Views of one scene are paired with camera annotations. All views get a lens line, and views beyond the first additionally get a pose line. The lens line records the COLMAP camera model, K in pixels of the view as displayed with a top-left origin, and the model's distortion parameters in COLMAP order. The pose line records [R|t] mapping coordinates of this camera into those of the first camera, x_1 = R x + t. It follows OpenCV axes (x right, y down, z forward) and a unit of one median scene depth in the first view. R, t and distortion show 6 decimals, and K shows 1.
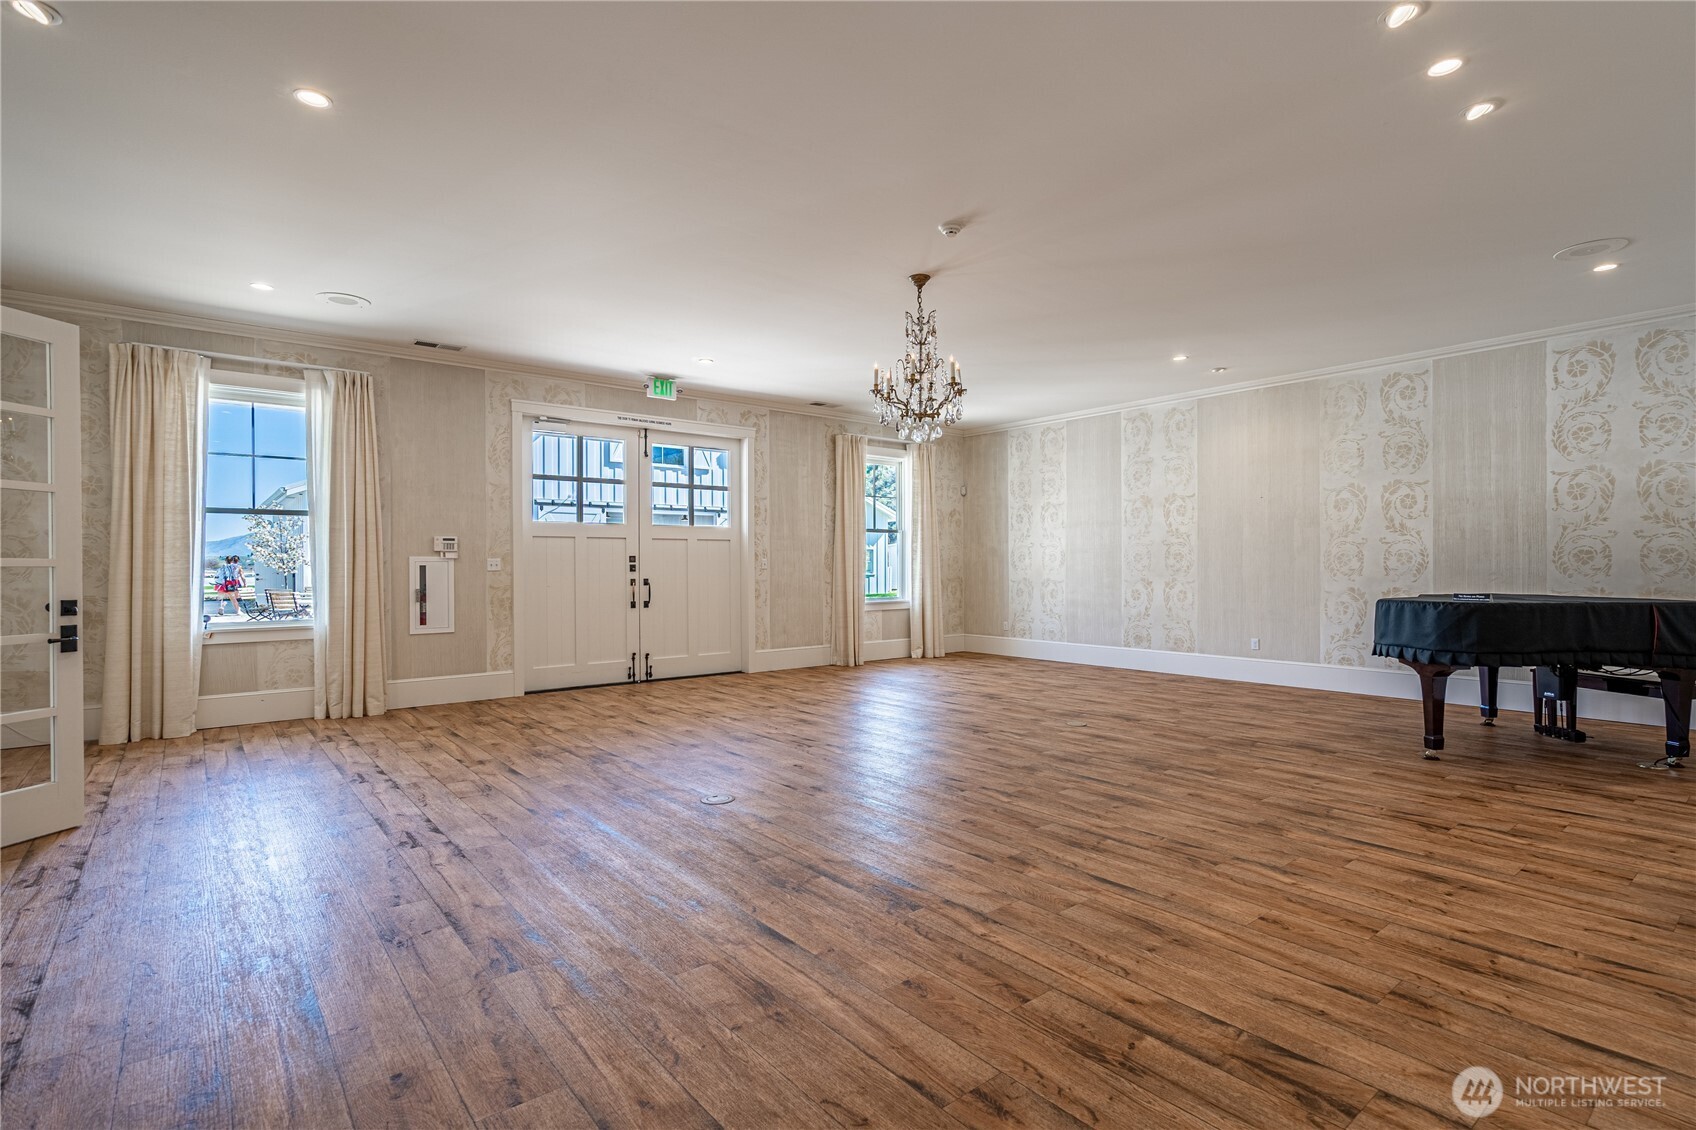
lens RADIAL K [[813.1, 0, 854.1], [0, 813.1, 548.5], [0, 0, 1]] dist [-0.002680, -0.000329]
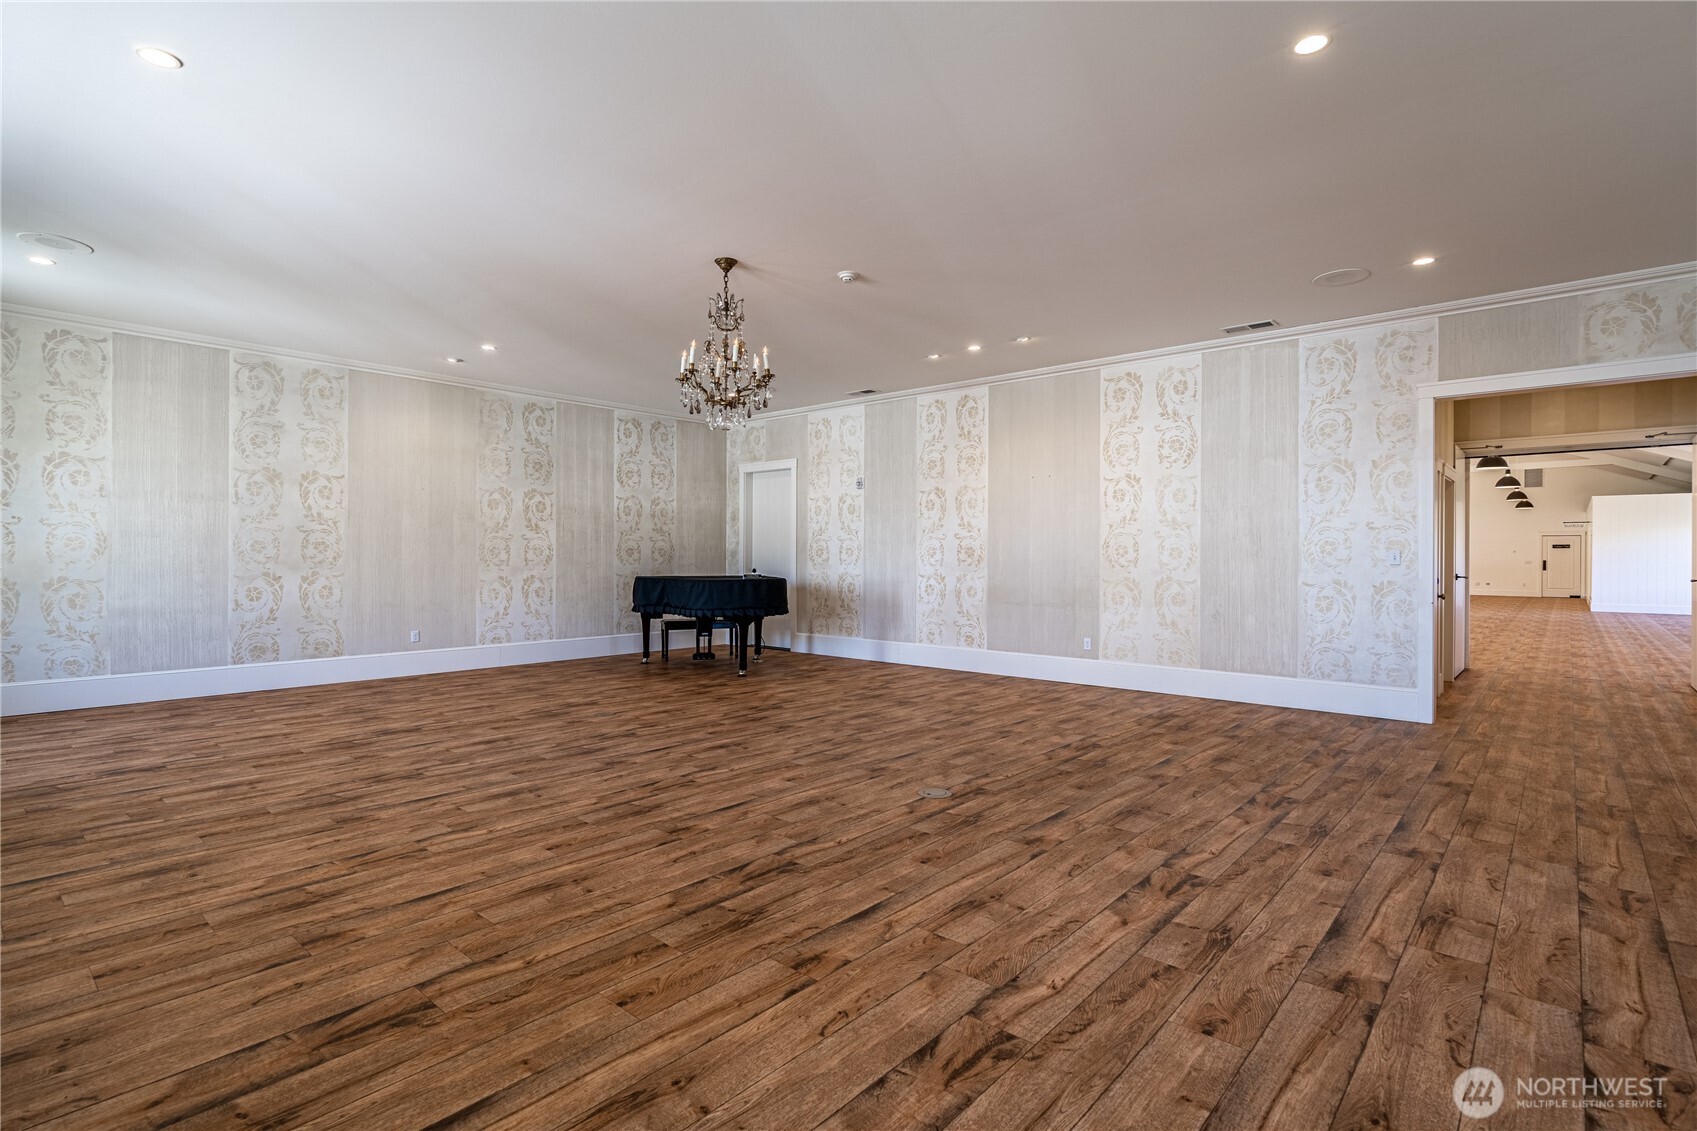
lens RADIAL K [[813.6, 0, 855.9], [0, 813.6, 573.4], [0, 0, 1]] dist [-0.002680, -0.000329]
pose [[-0.162252, -0.003875, 0.986742, -0.620508], [-0.009966, 0.999948, 0.002288, 0.036214], [-0.986699, -0.009462, -0.162282, 0.681992]]
